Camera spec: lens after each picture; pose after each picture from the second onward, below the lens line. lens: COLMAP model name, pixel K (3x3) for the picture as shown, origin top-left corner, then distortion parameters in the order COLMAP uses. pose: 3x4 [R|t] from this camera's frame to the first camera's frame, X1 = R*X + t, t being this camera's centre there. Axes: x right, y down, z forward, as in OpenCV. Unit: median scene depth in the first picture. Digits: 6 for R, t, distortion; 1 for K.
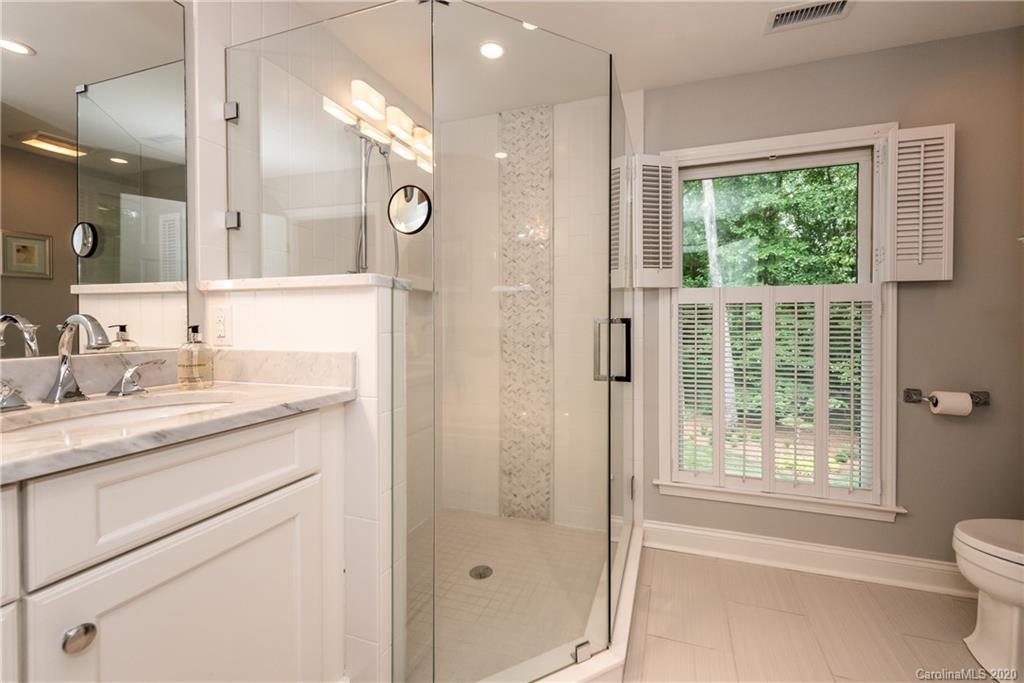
lens RADIAL K [[438.8, 0, 523.1], [0, 438.8, 323.7], [0, 0, 1]] dist [0.000818, -0.001279]
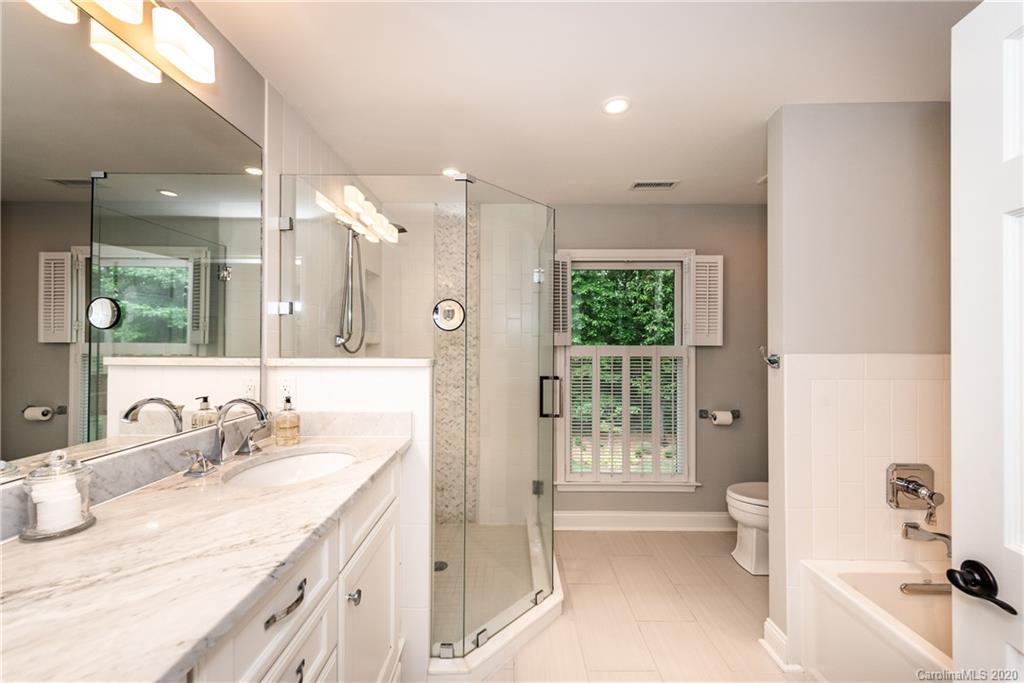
lens RADIAL K [[405.8, 0, 509.8], [0, 405.8, 339.1], [0, 0, 1]] dist [0.003326, -0.000850]
pose [[0.948982, 0.006677, 0.315259, -0.289318], [-0.000371, 0.999799, -0.020056, -0.086447], [-0.315330, 0.018916, 0.948794, -0.228859]]
